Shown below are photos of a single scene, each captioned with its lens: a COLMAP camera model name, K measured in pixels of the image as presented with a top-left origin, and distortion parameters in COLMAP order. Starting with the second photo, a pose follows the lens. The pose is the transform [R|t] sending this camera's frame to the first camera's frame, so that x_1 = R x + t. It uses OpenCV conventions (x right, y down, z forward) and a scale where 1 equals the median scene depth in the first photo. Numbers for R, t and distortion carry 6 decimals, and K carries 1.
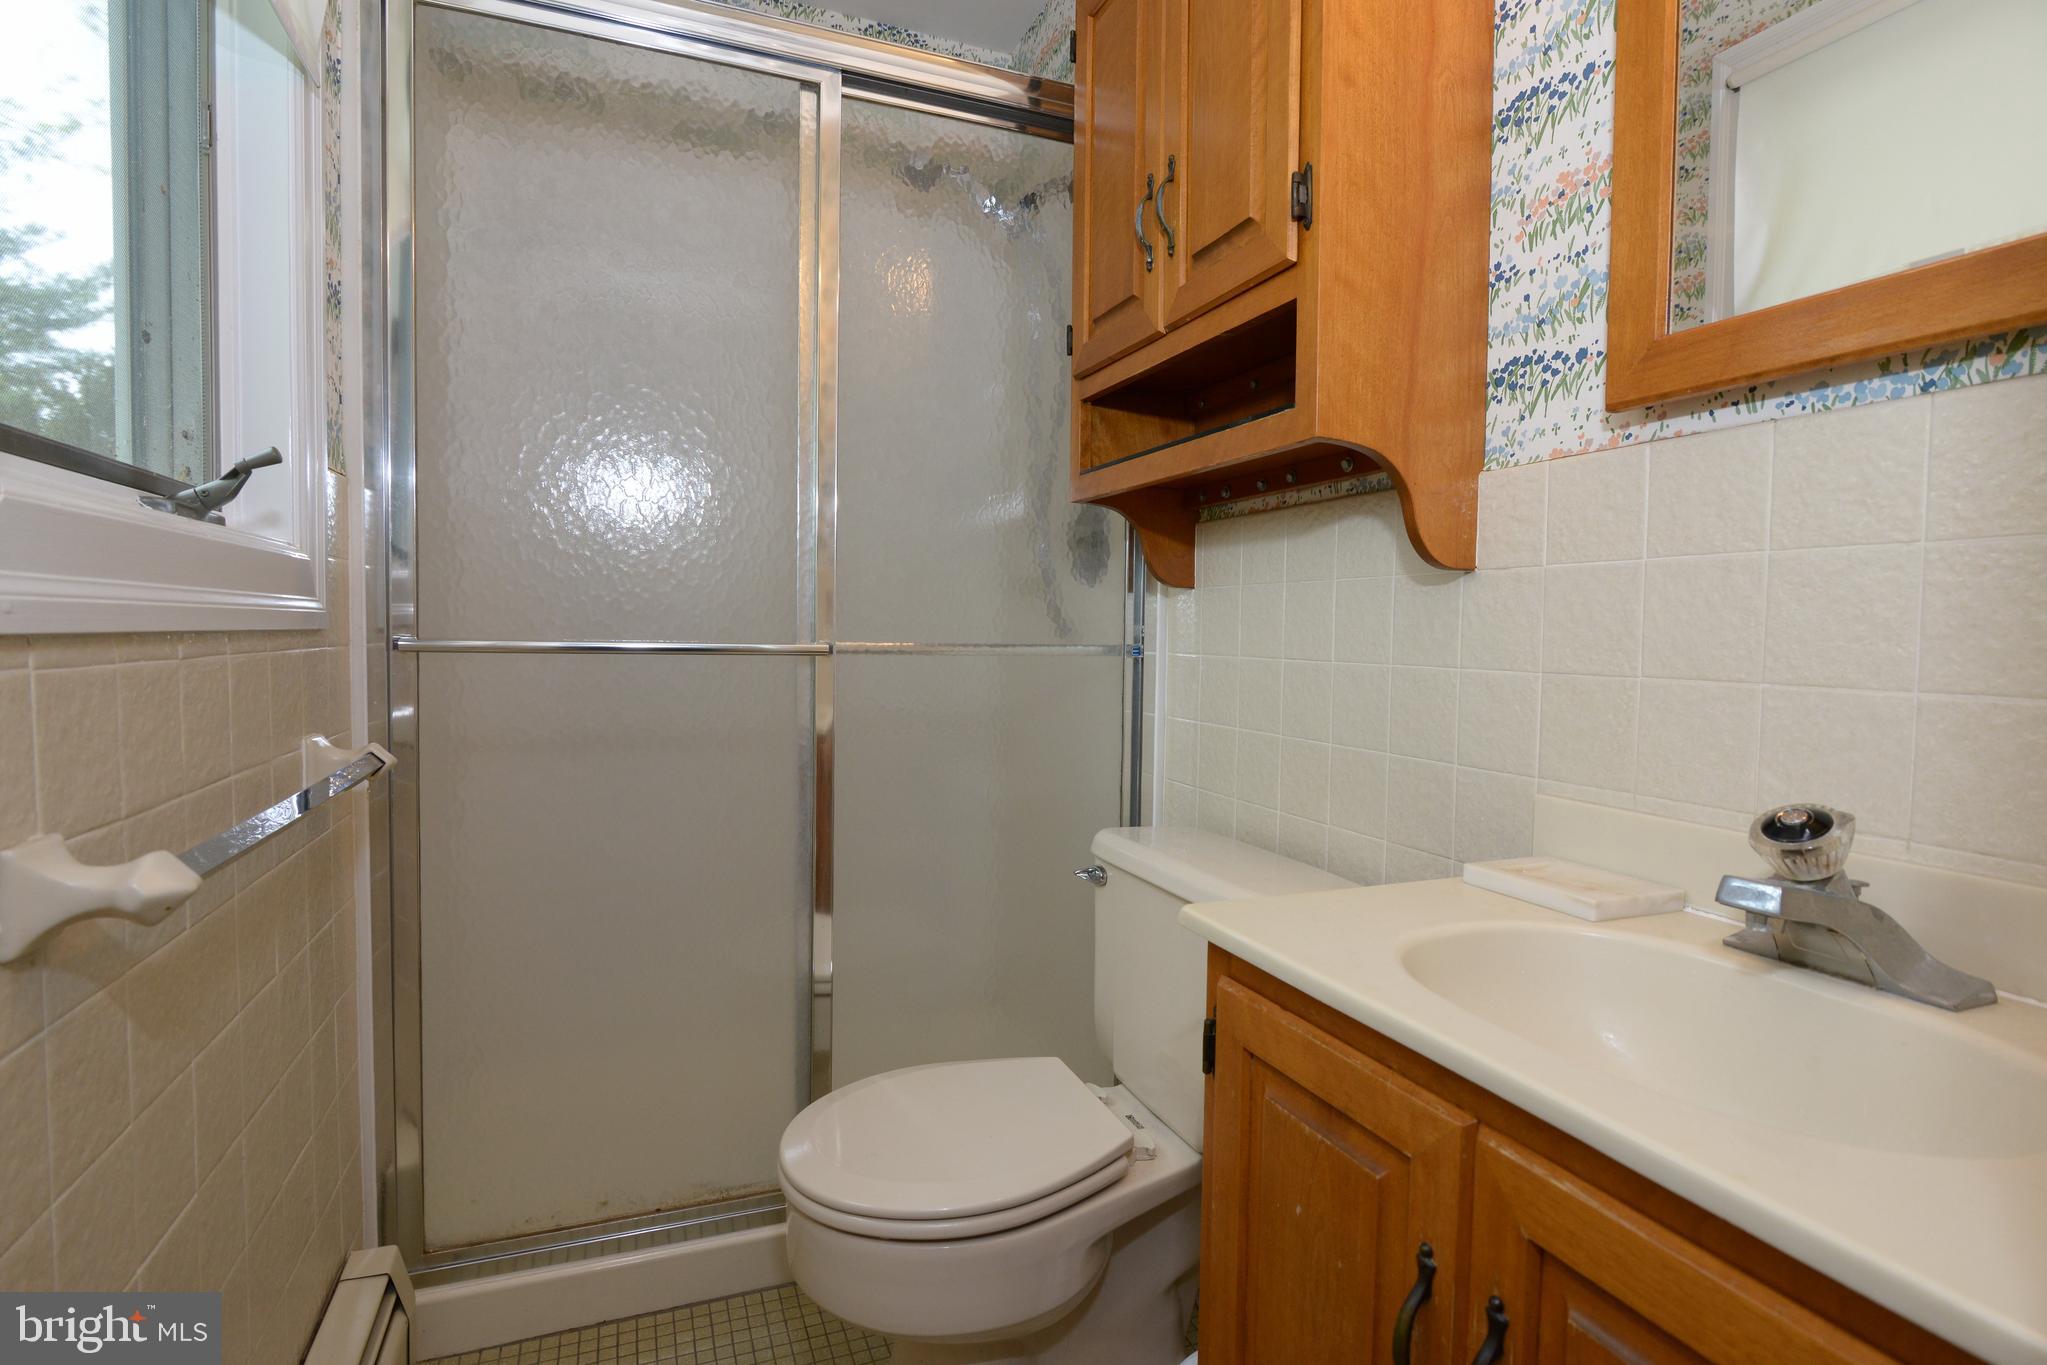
lens RADIAL K [[996.4, 0, 1017.1], [0, 996.4, 647.0], [0, 0, 1]] dist [-0.005782, -0.002099]
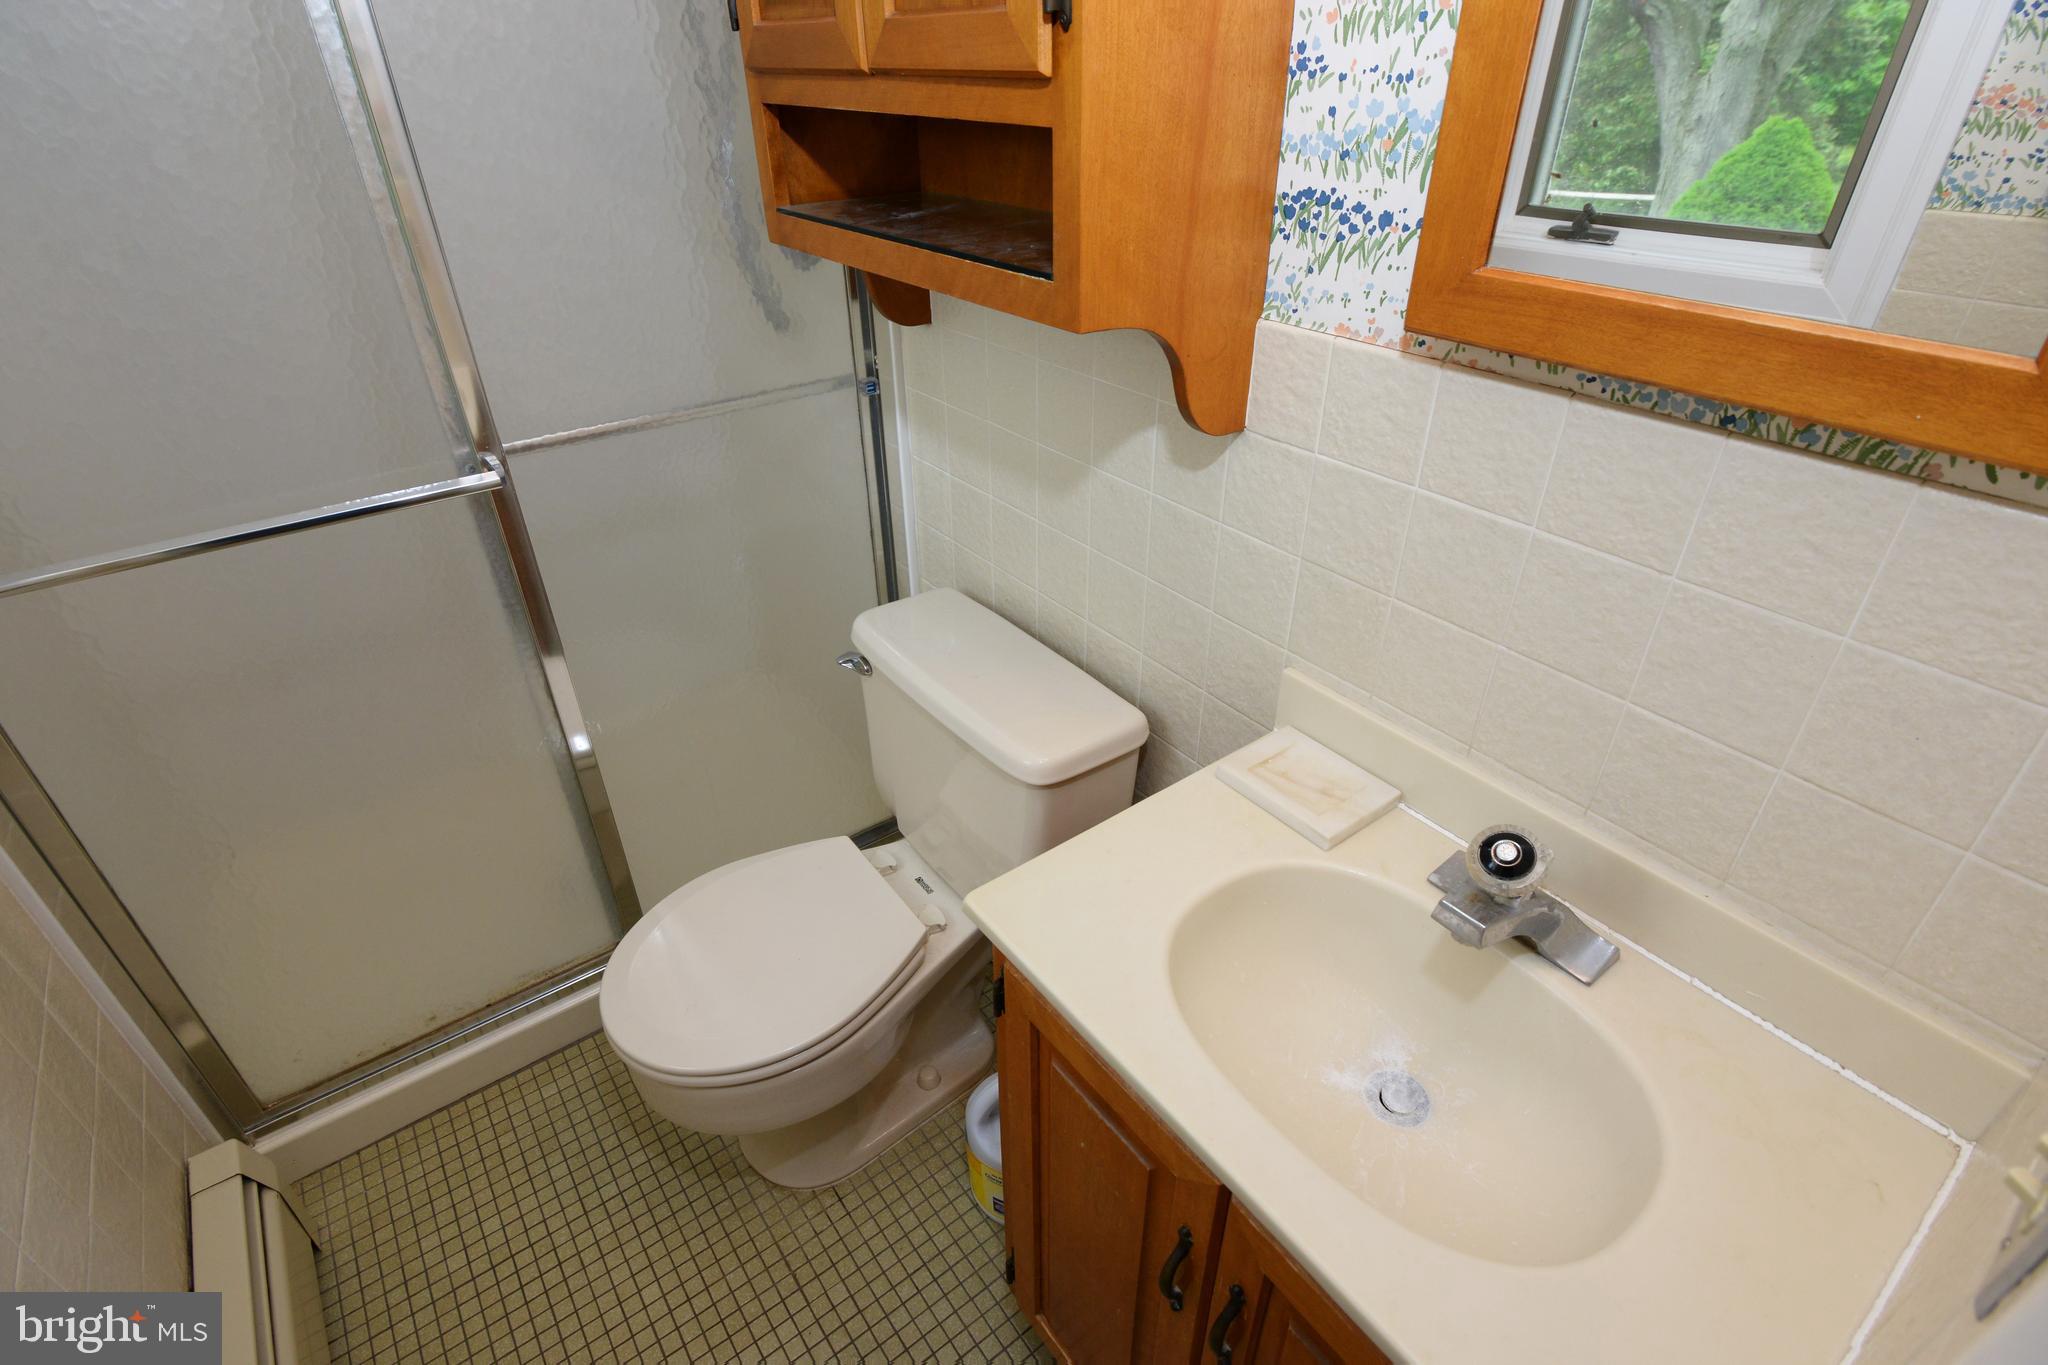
lens RADIAL K [[996.9, 0, 1015.1], [0, 996.9, 676.8], [0, 0, 1]] dist [-0.005782, -0.002099]
pose [[0.964488, -0.167084, 0.204564, 0.034801], [0.042120, 0.861873, 0.505372, -0.371730], [-0.260747, -0.478809, 0.838304, 0.190383]]
